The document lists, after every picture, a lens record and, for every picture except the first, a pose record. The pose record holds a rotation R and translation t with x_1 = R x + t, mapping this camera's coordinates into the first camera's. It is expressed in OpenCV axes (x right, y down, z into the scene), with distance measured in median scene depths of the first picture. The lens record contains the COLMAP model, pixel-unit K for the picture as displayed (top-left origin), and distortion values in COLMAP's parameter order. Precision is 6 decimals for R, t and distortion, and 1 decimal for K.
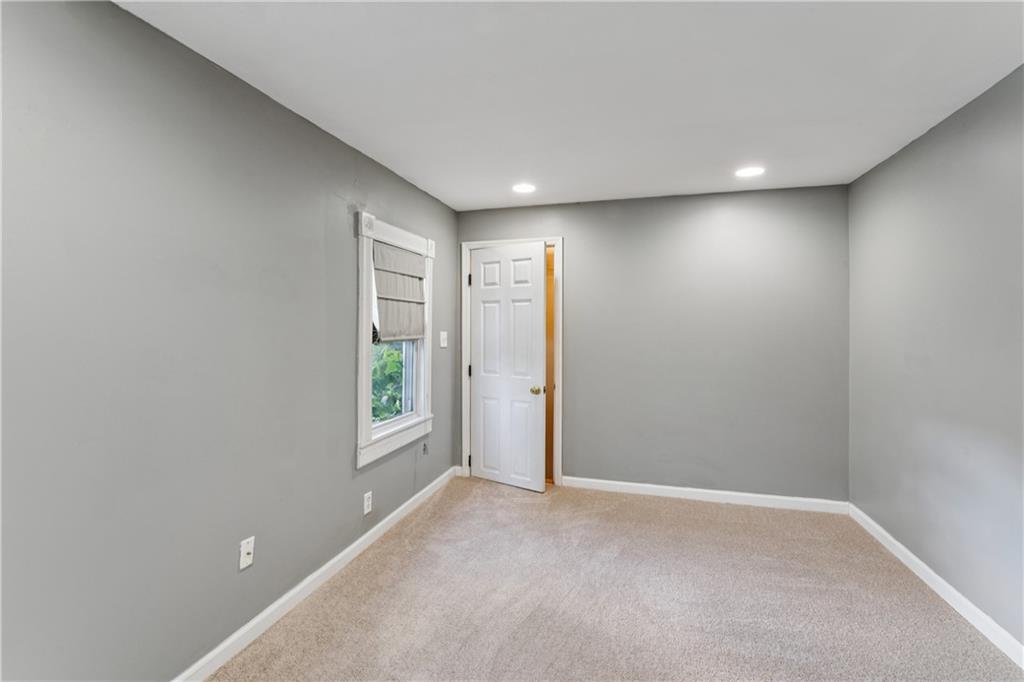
lens RADIAL K [[460.4, 0, 508.7], [0, 460.4, 351.6], [0, 0, 1]] dist [0.001011, -0.000098]
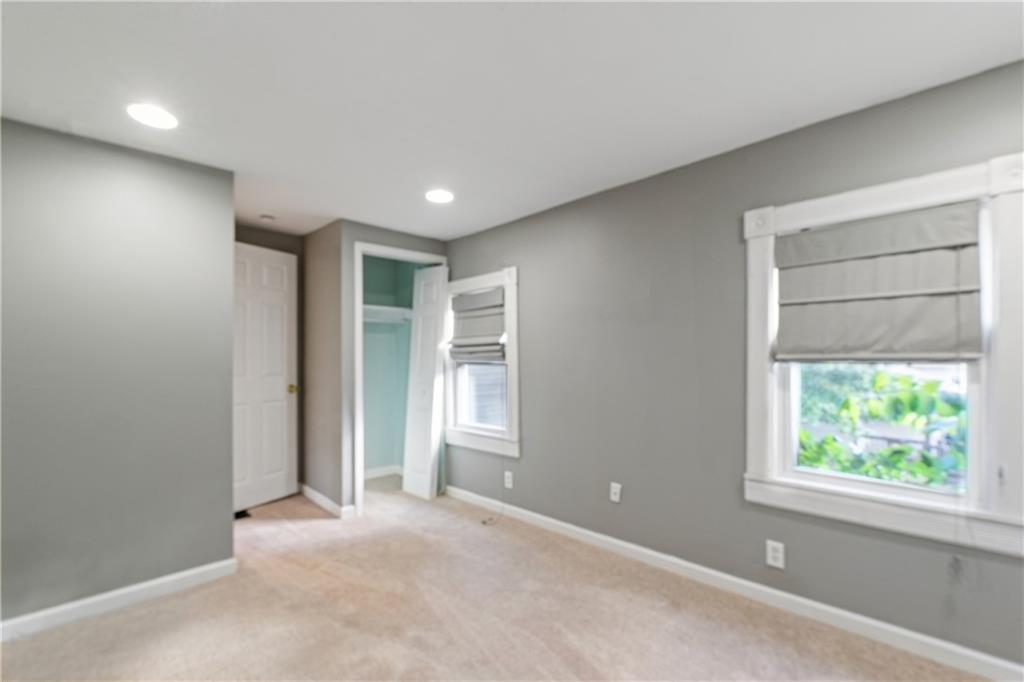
lens RADIAL K [[460.4, 0, 508.7], [0, 460.4, 351.6], [0, 0, 1]] dist [0.001011, -0.000098]
pose [[-0.522801, 0.002701, -0.852450, 0.665781], [-0.017790, 0.999743, 0.014078, -0.039306], [0.852269, 0.022525, -0.522618, 1.051463]]
